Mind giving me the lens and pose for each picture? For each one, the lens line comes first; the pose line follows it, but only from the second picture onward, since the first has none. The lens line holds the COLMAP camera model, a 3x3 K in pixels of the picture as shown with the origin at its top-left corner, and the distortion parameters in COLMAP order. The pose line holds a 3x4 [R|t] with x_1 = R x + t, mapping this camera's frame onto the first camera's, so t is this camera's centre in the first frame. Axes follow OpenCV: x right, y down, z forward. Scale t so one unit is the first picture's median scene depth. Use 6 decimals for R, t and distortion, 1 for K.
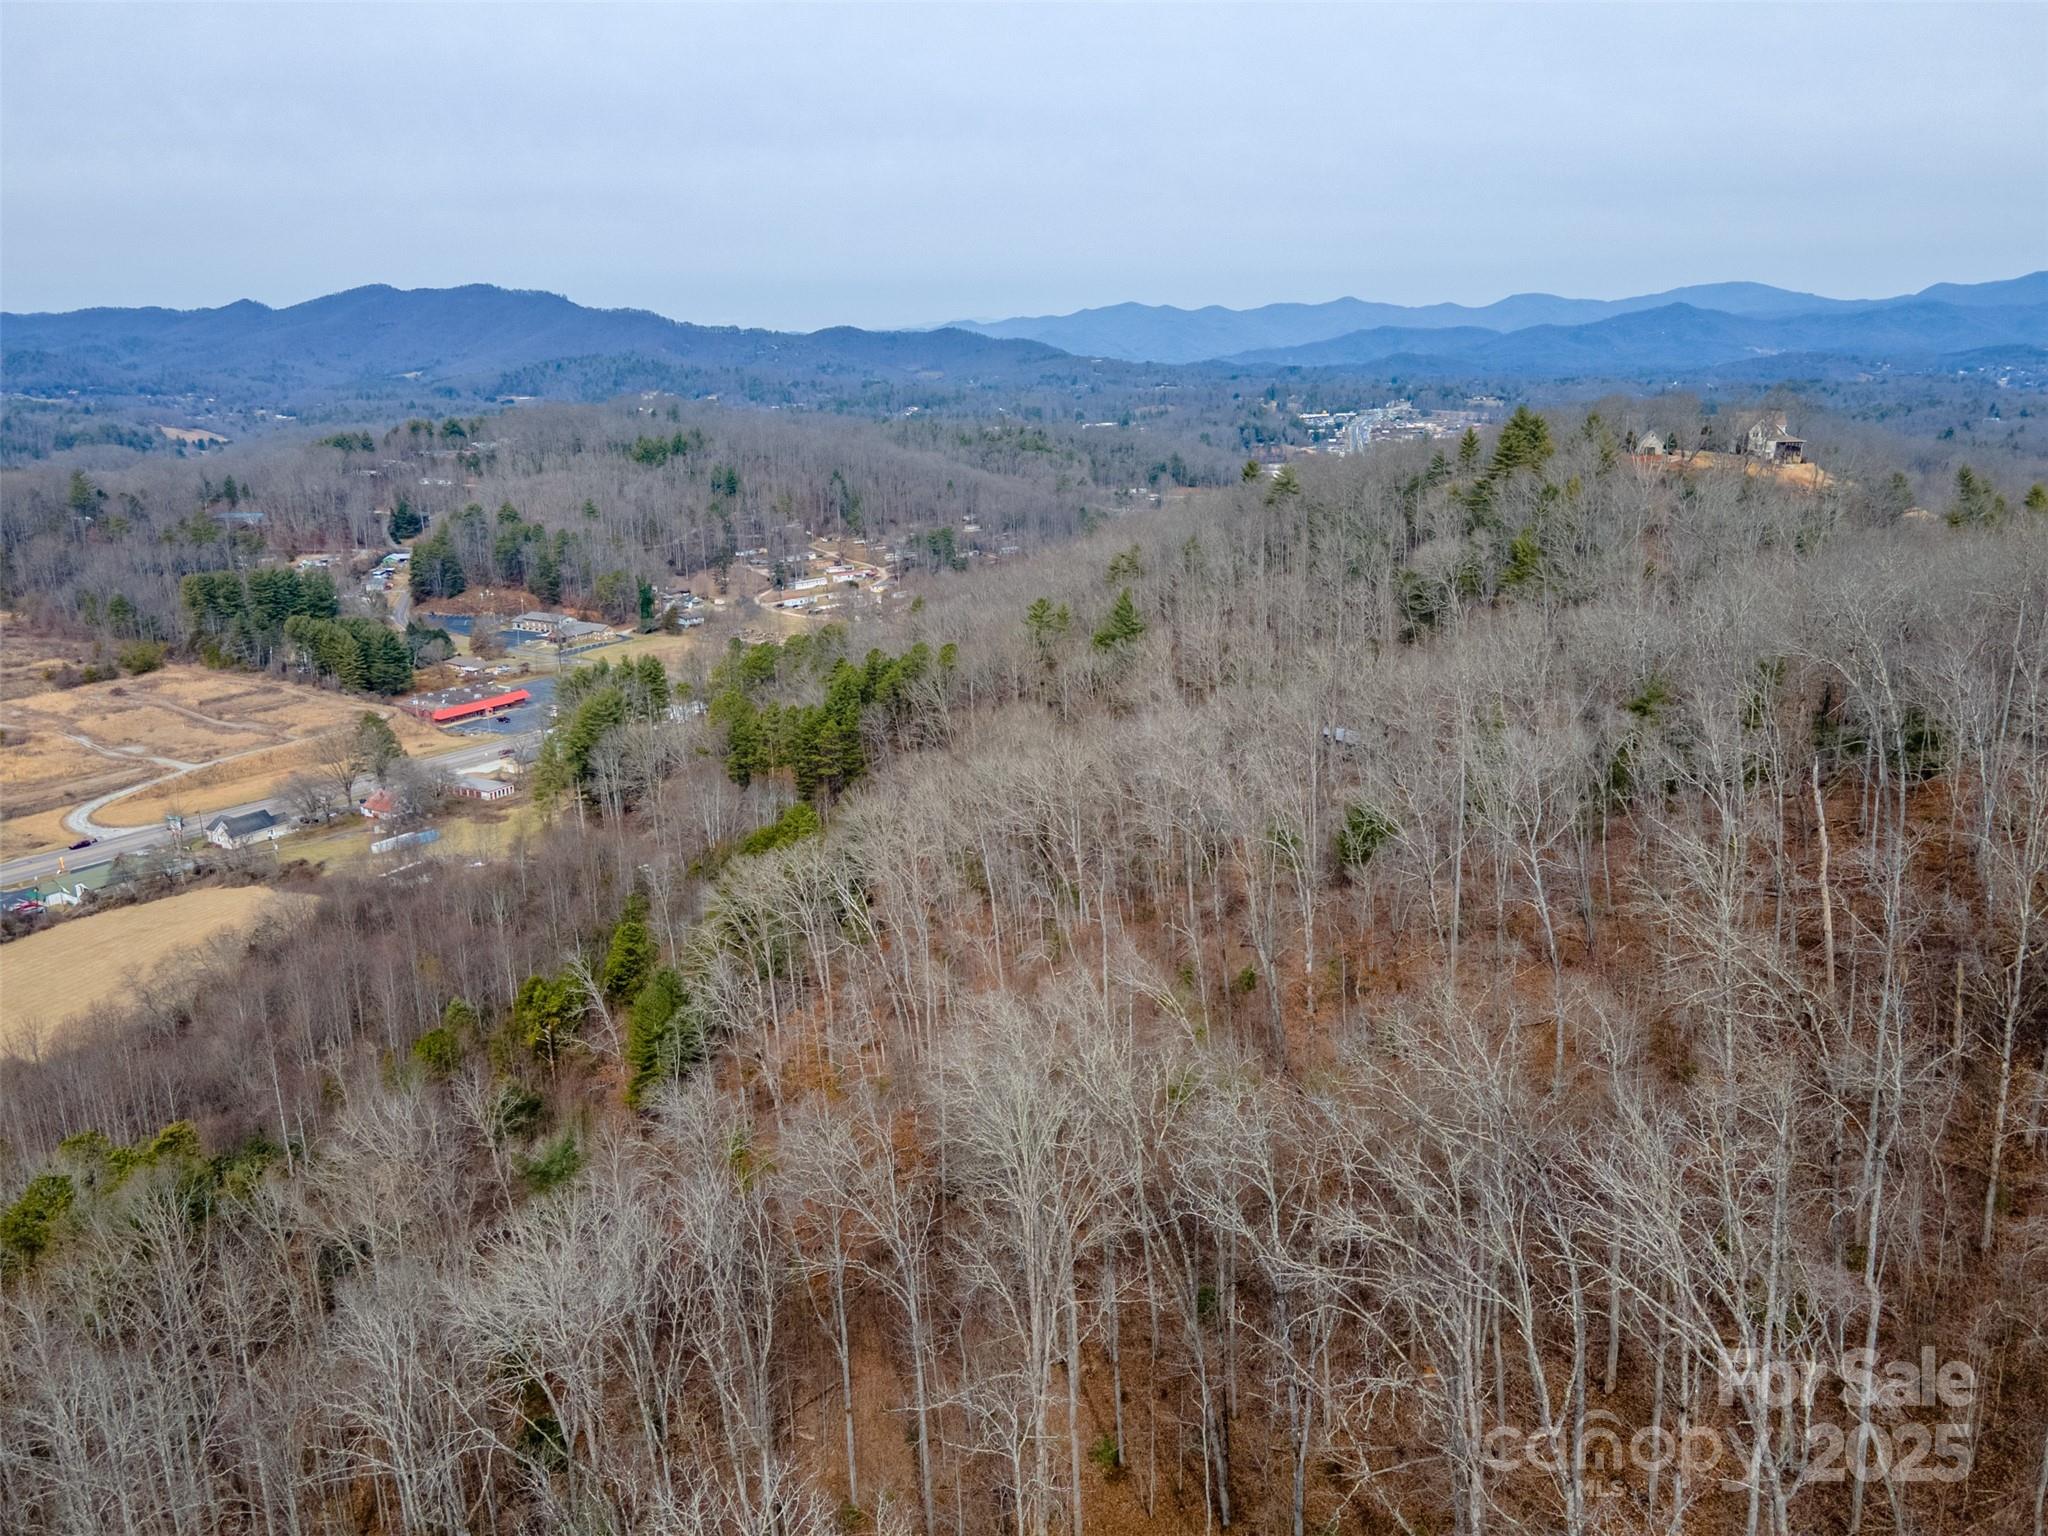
lens RADIAL K [[1486.2, 0, 1018.1], [0, 1486.2, 776.0], [0, 0, 1]] dist [0.024135, 0.029687]
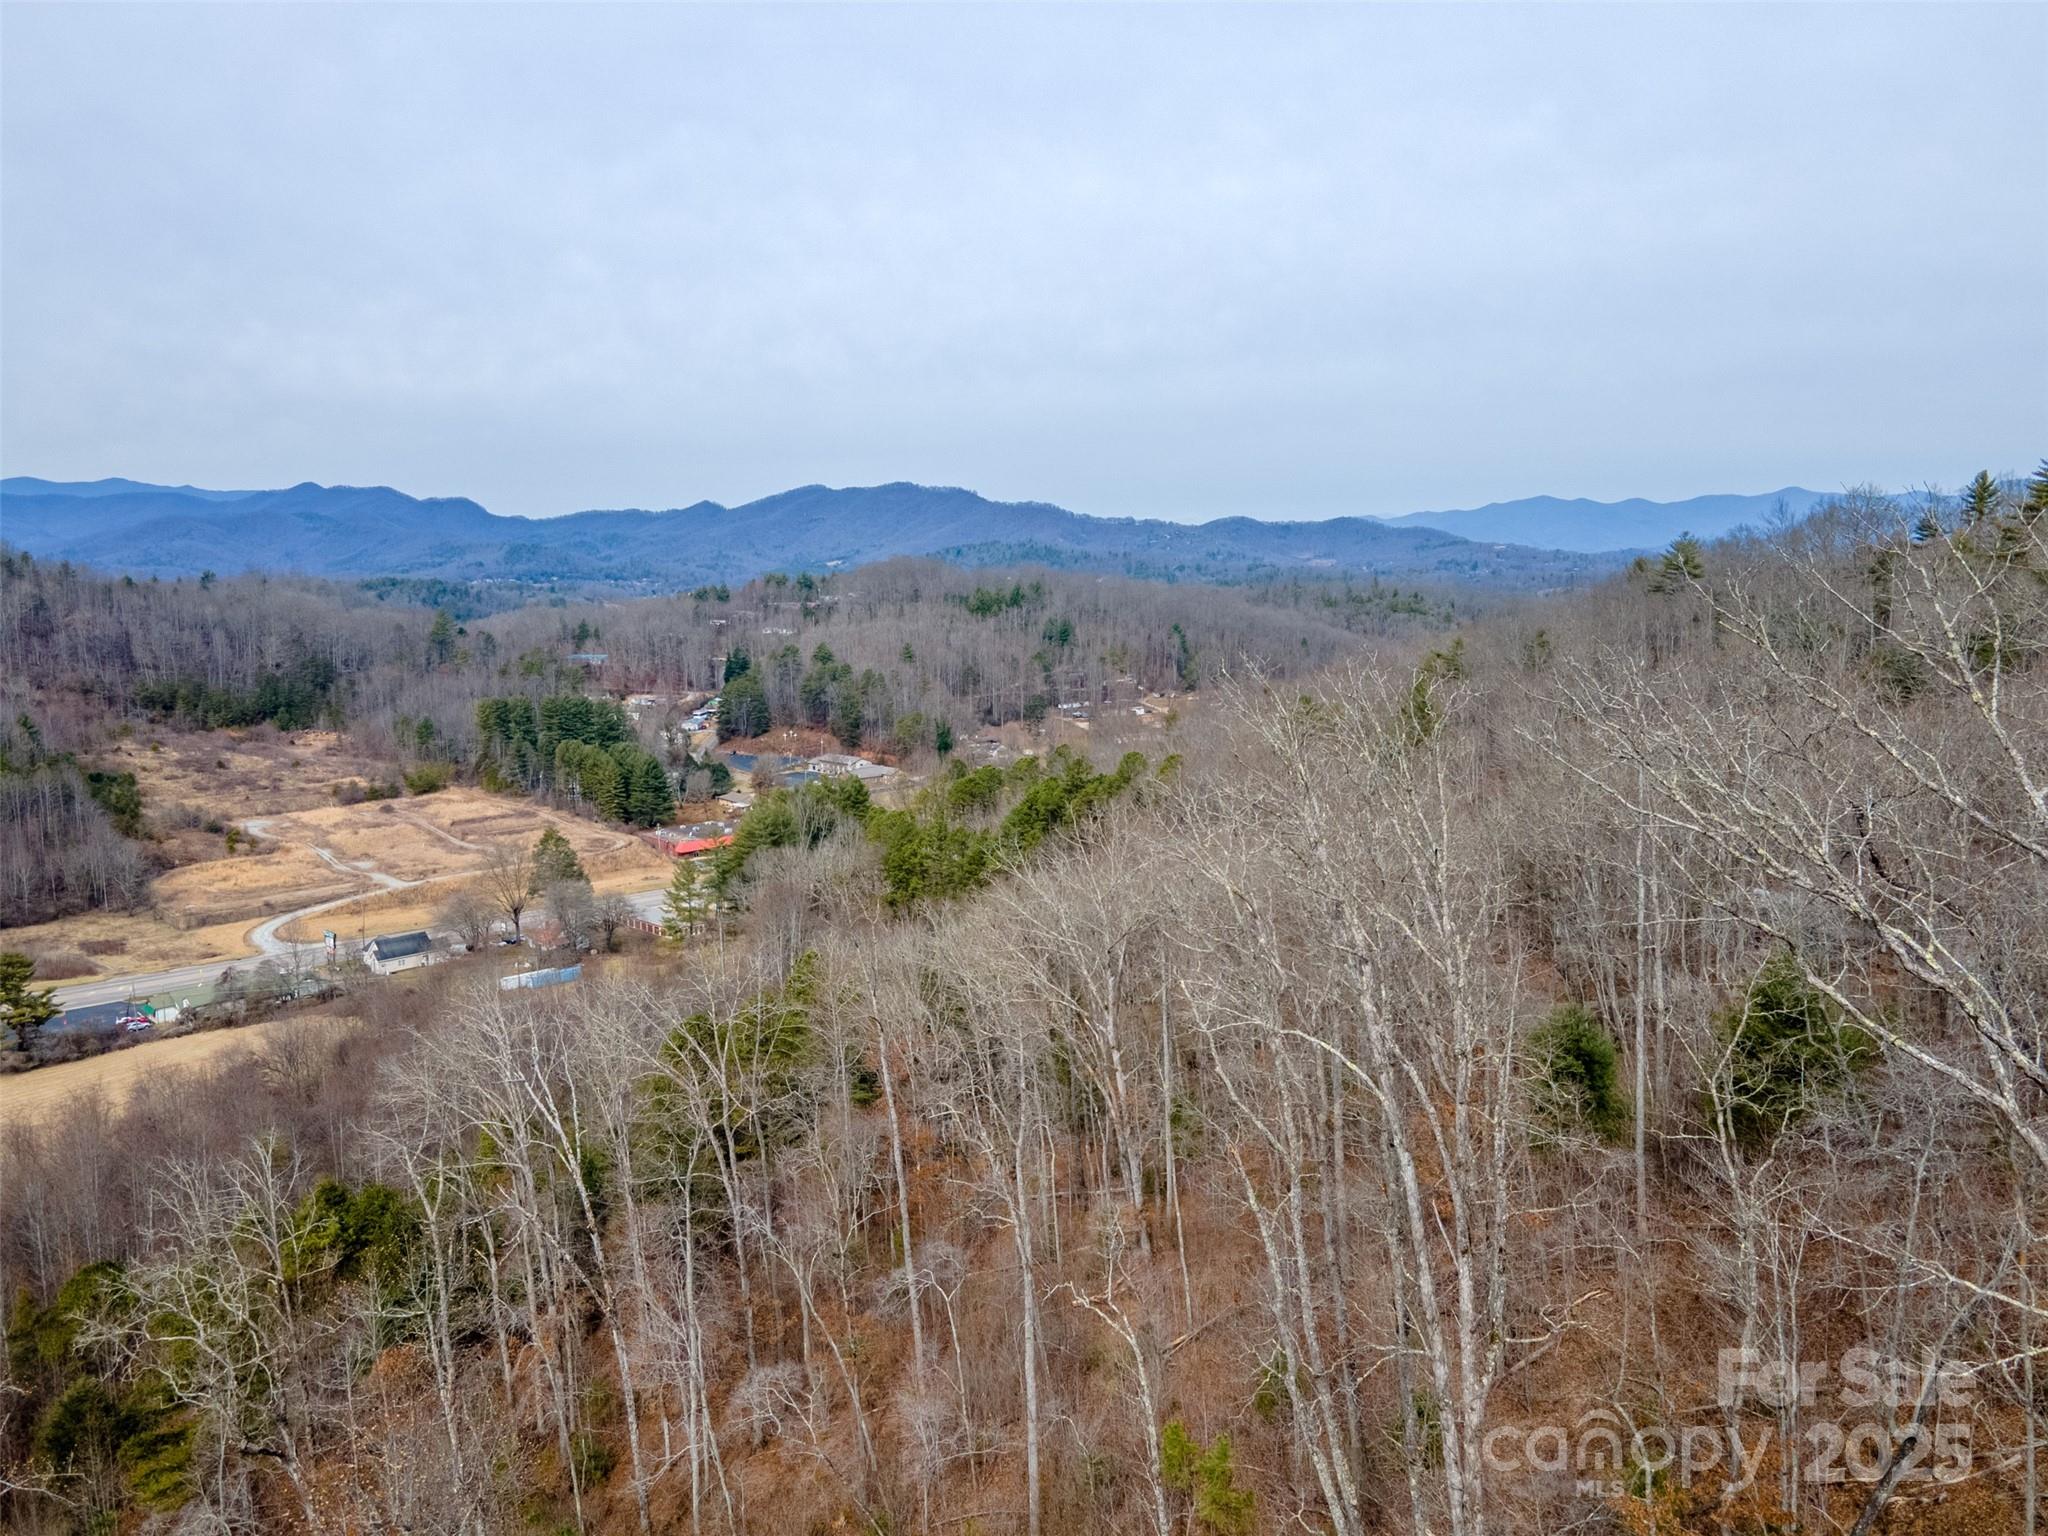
lens RADIAL K [[1486.2, 0, 1020.6], [0, 1486.2, 770.5], [0, 0, 1]] dist [0.024135, 0.029687]
pose [[0.965997, 0.036341, -0.255987, 0.030227], [-0.069442, 0.990162, -0.121479, 0.005908], [0.249054, 0.135125, 0.959017, 0.124633]]
